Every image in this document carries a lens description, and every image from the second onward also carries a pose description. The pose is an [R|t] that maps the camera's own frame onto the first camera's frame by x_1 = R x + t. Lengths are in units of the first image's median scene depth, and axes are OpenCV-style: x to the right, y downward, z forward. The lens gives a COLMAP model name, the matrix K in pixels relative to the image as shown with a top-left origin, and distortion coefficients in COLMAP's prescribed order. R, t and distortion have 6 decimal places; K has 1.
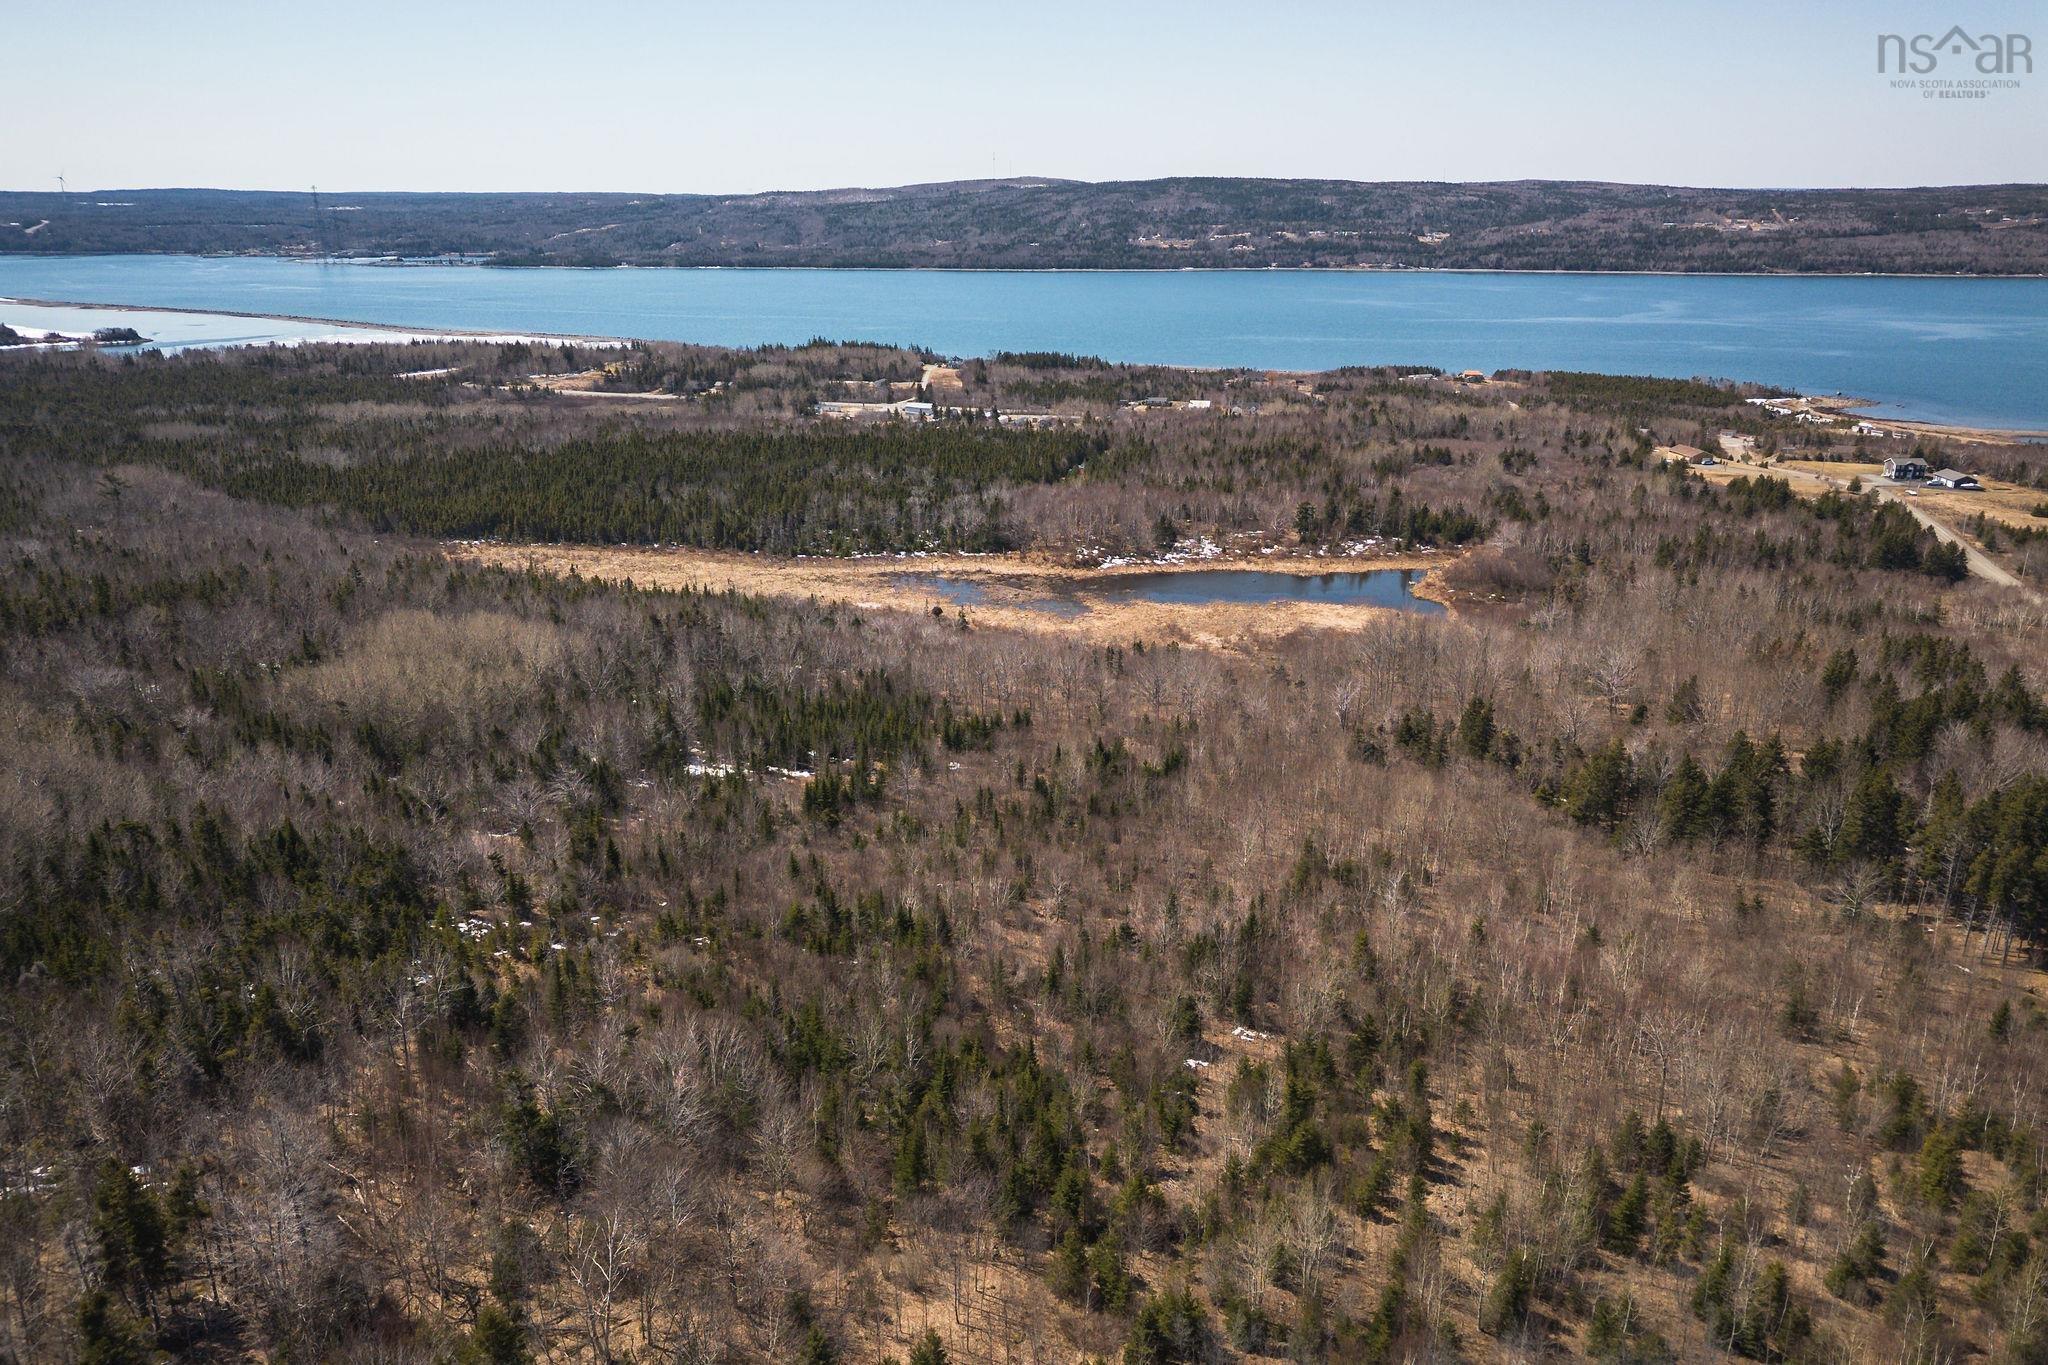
lens RADIAL K [[1435.4, 0, 1027.3], [0, 1435.4, 702.9], [0, 0, 1]] dist [0.087543, -0.095027]
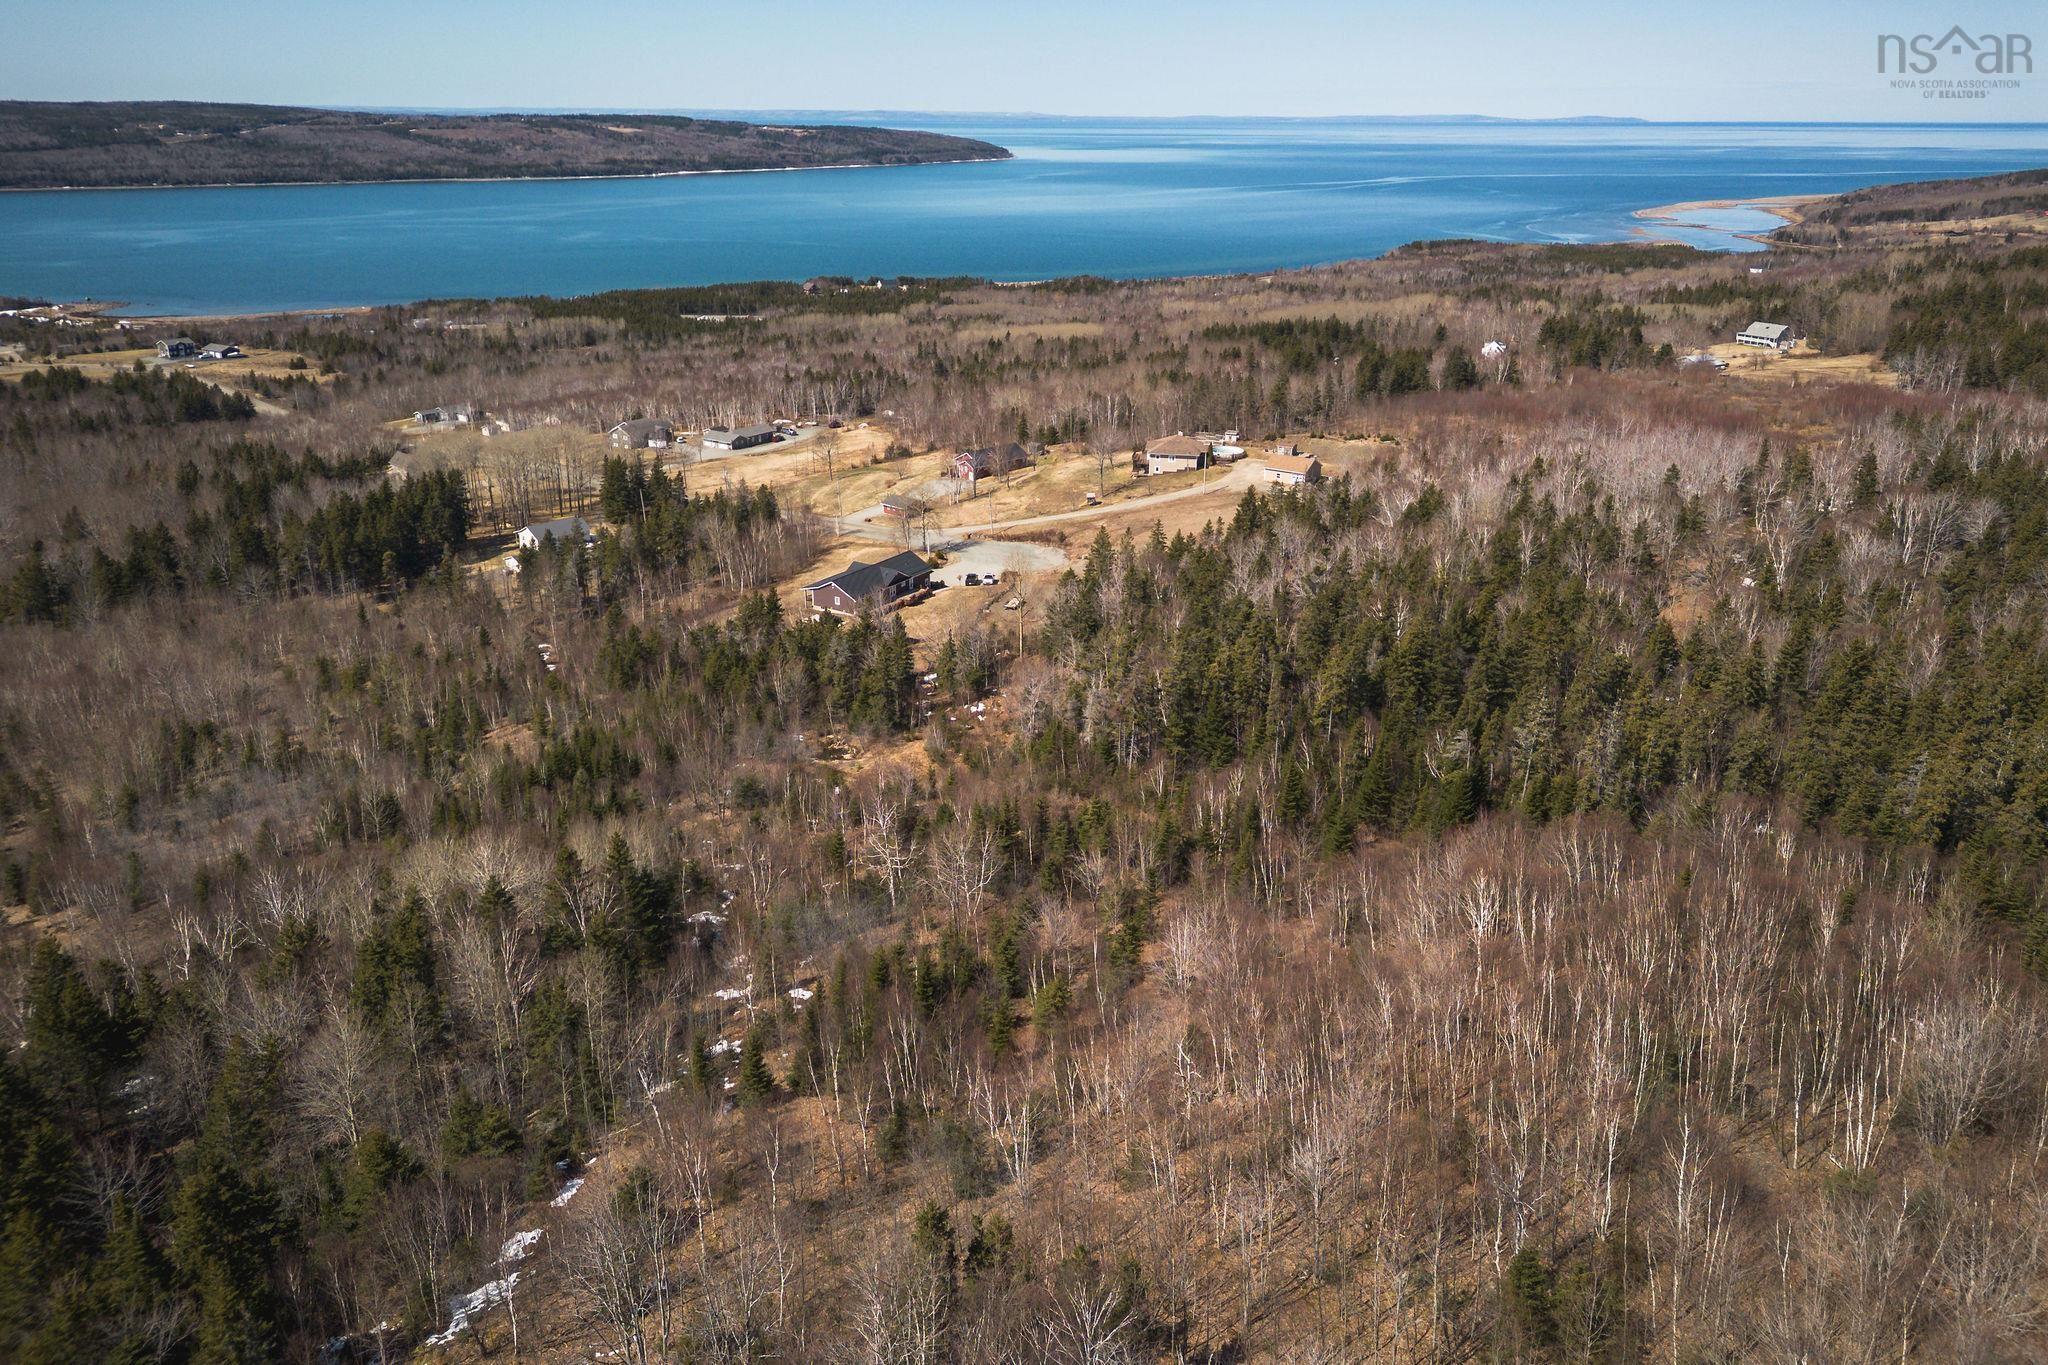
lens RADIAL K [[1437.9, 0, 1023.5], [0, 1437.9, 603.7], [0, 0, 1]] dist [0.075050, -0.068802]
pose [[0.482889, -0.272445, 0.832221, -0.086357], [0.280432, 0.948431, 0.147771, 0.044849], [-0.829564, 0.162024, 0.534389, -0.127283]]
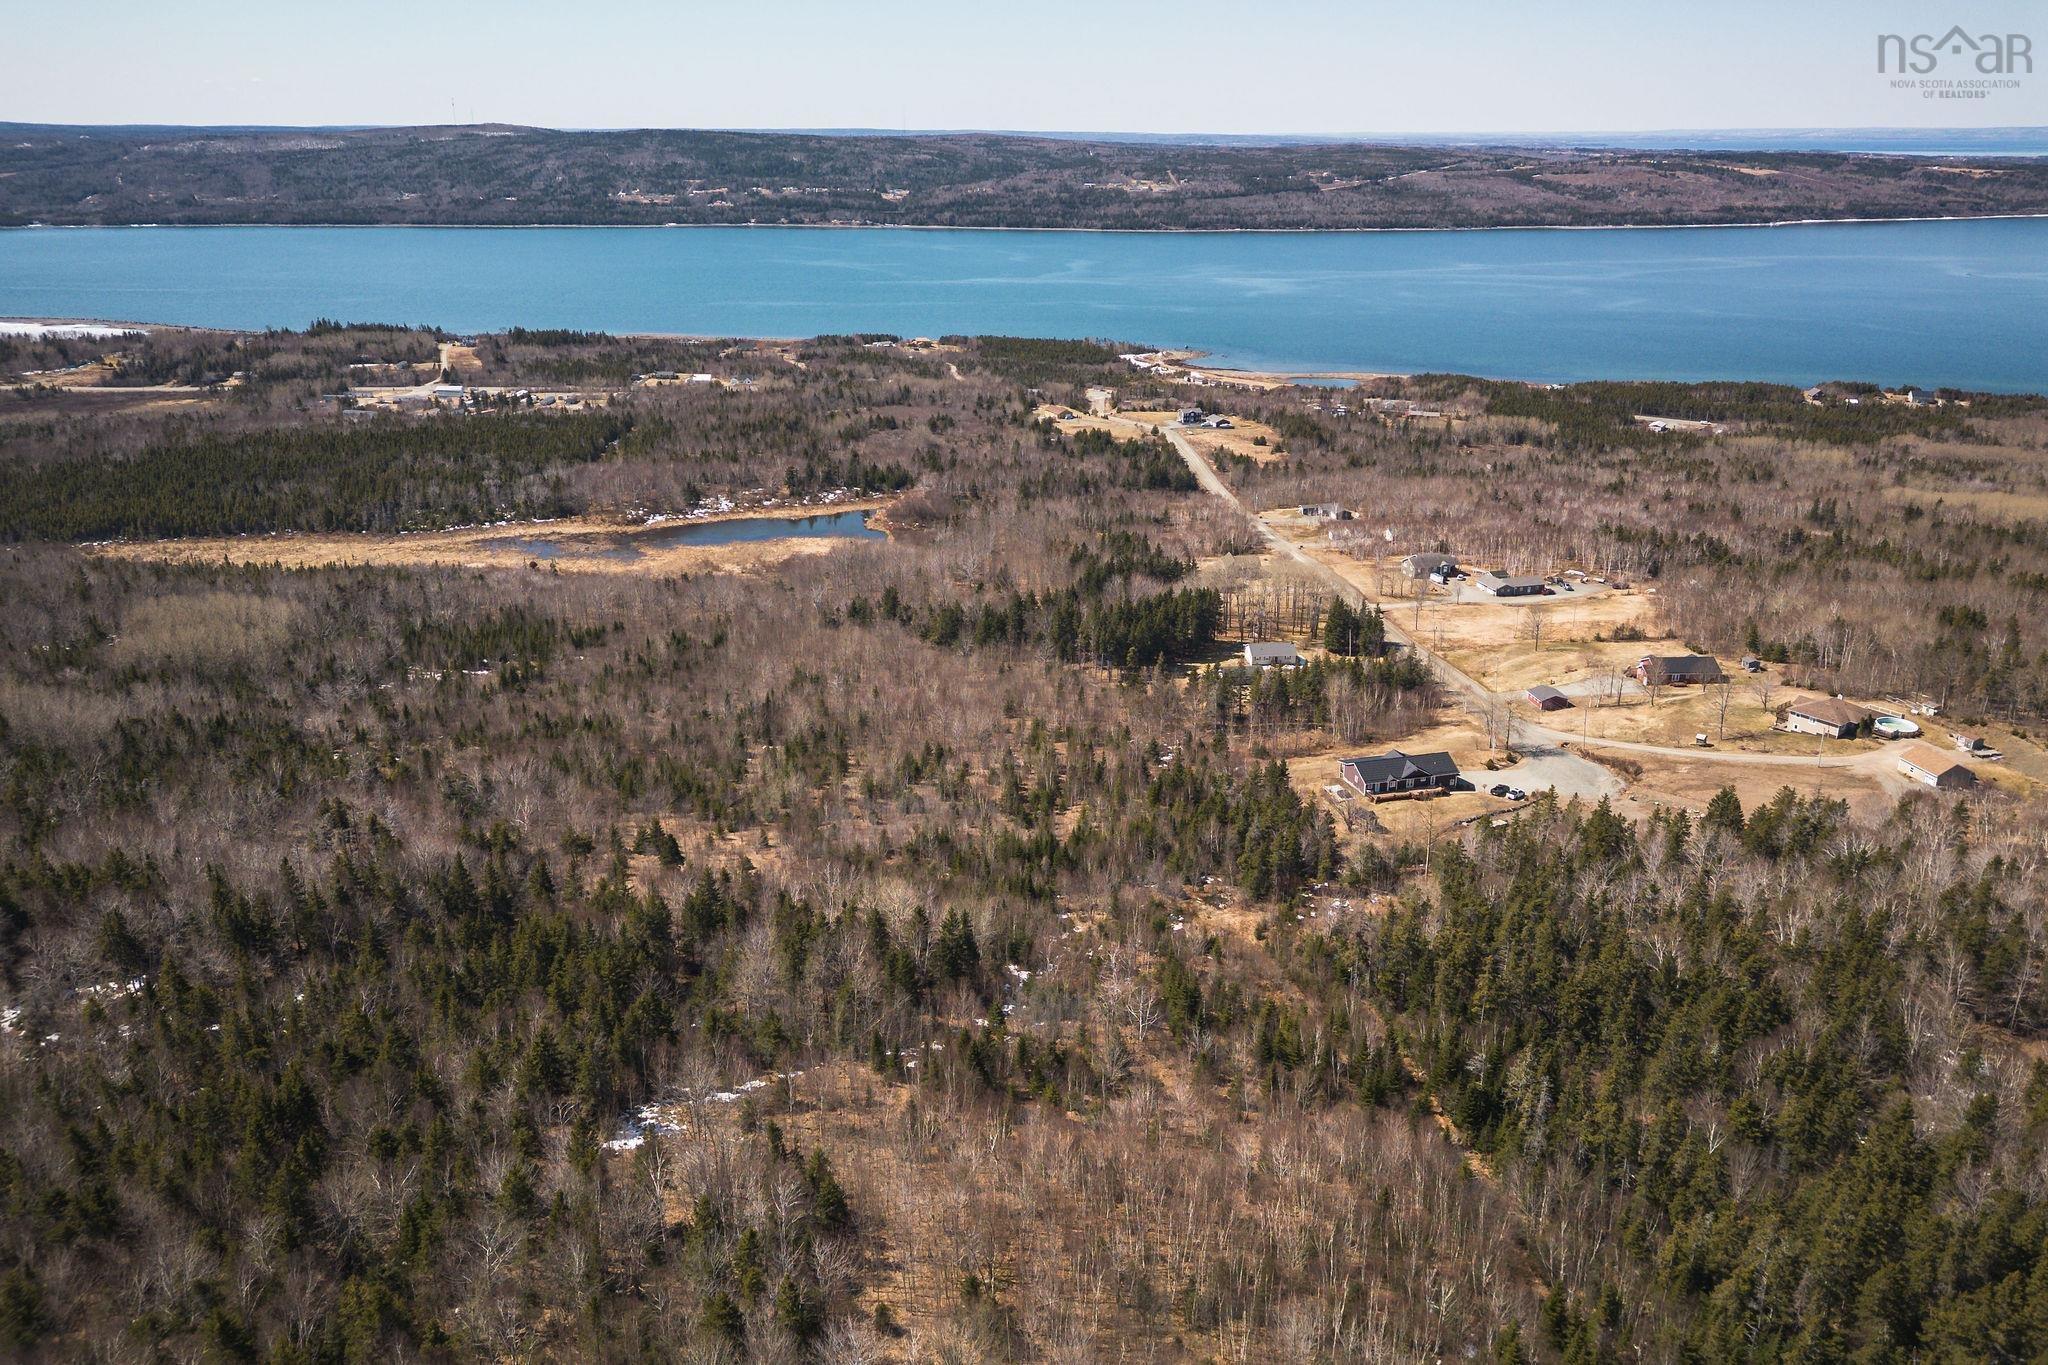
lens RADIAL K [[1433.9, 0, 1027.1], [0, 1433.9, 611.0], [0, 0, 1]] dist [0.084628, -0.088835]
pose [[0.942476, -0.097879, 0.319623, -0.040752], [0.102730, 0.994708, 0.001689, 0.017679], [-0.318097, 0.031243, 0.947543, -0.312400]]
